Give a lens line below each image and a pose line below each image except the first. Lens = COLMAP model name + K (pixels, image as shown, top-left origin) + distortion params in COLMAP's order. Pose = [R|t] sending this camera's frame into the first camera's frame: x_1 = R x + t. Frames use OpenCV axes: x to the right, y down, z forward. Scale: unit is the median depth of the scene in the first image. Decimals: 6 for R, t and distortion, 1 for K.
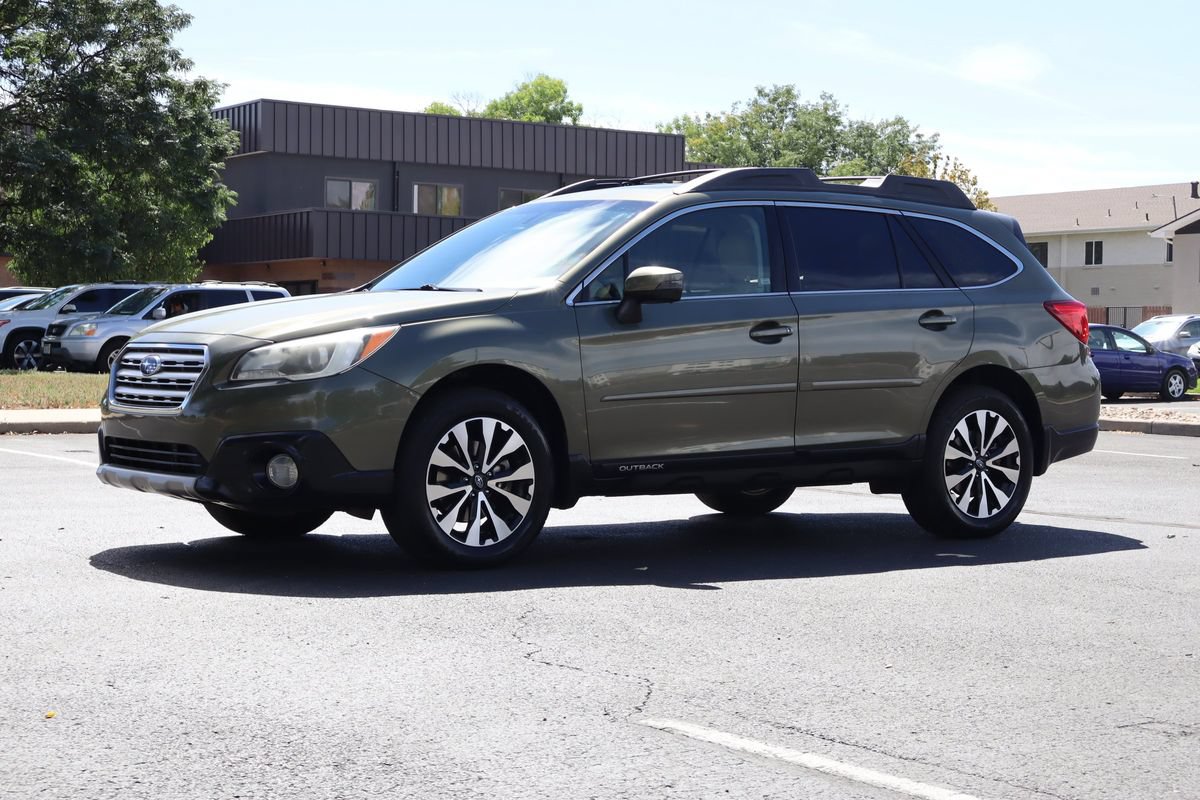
lens RADIAL K [[2135.6, 0, 600.0], [0, 2135.6, 400.0], [0, 0, 1]] dist [0.011304, -0.121435]
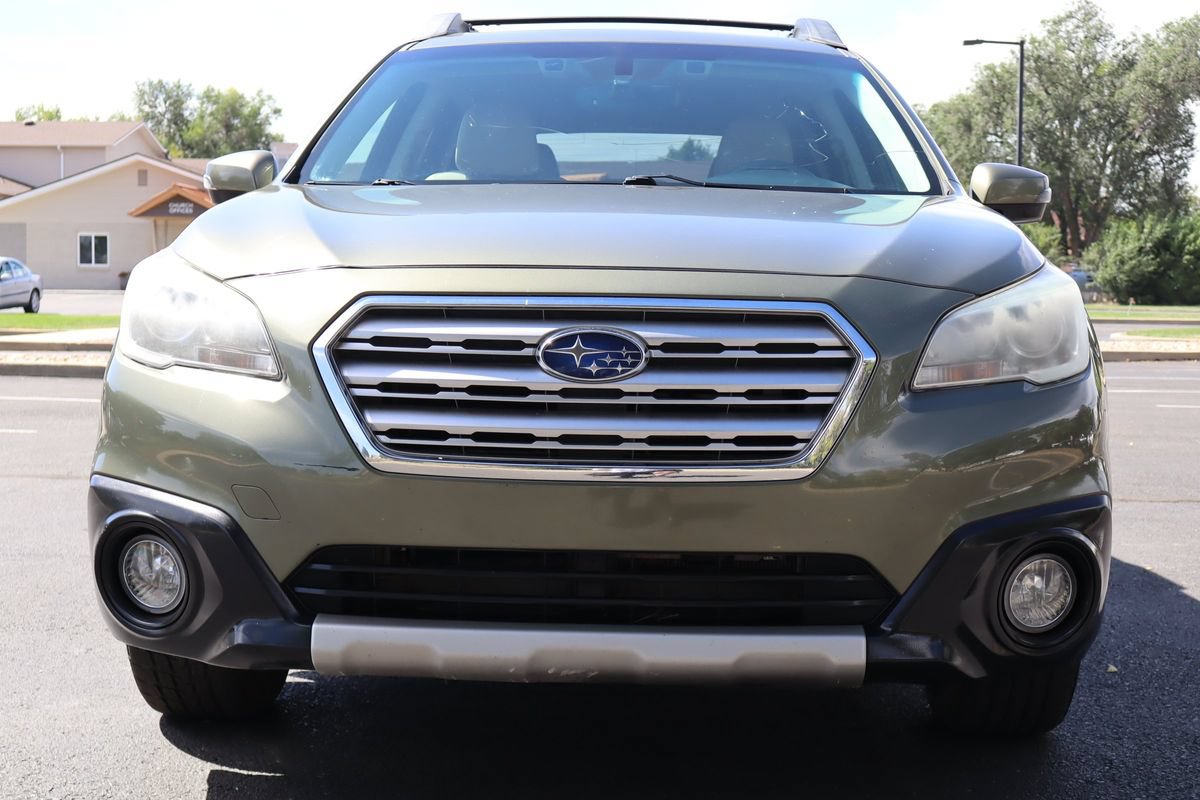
lens RADIAL K [[2135.6, 0, 600.0], [0, 2135.6, 400.0], [0, 0, 1]] dist [0.011304, -0.121435]
pose [[0.603439, 0.005047, 0.797393, -0.496972], [0.011861, 0.999813, -0.015304, -0.001997], [-0.797321, 0.018693, 0.603266, 0.738116]]
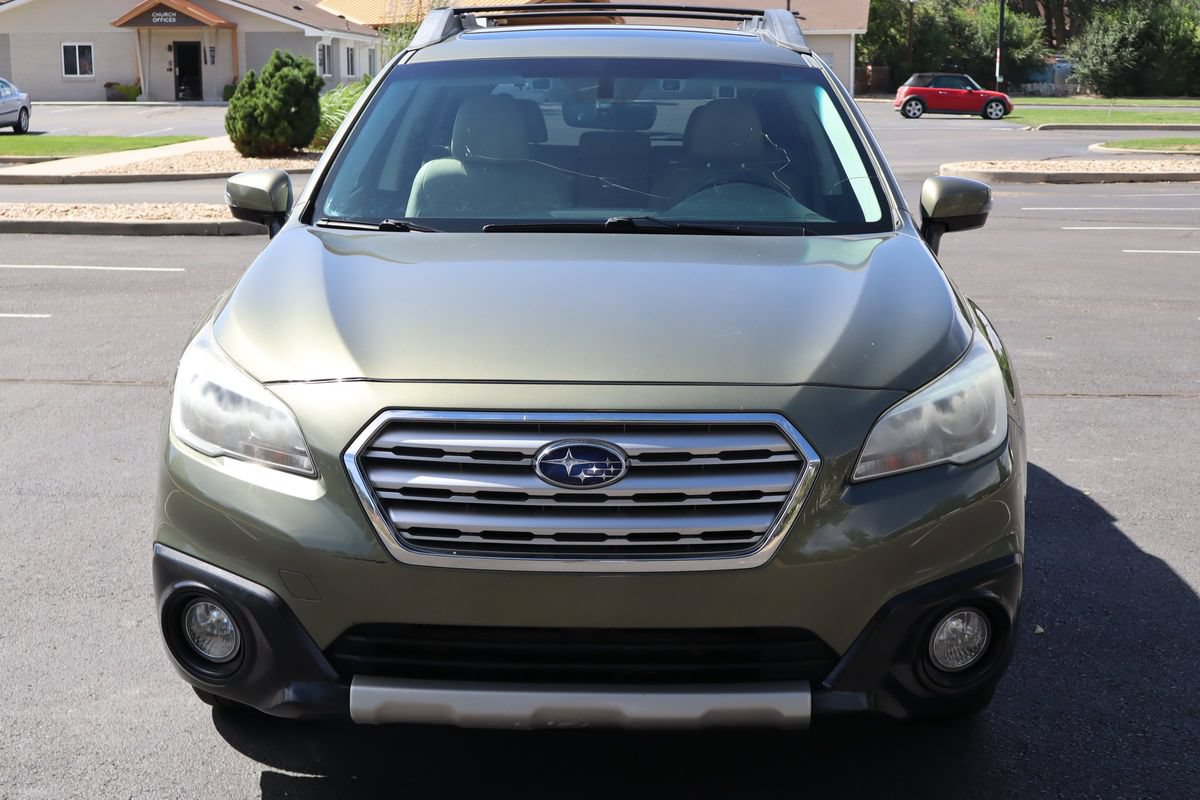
lens RADIAL K [[2222.9, 0, 600.0], [0, 2222.9, 400.0], [0, 0, 1]] dist [0.034502, -0.253379]
pose [[0.598252, -0.117899, 0.792587, -0.560436], [0.023206, 0.991251, 0.129935, -0.087569], [-0.800972, -0.059341, 0.595753, 0.688104]]
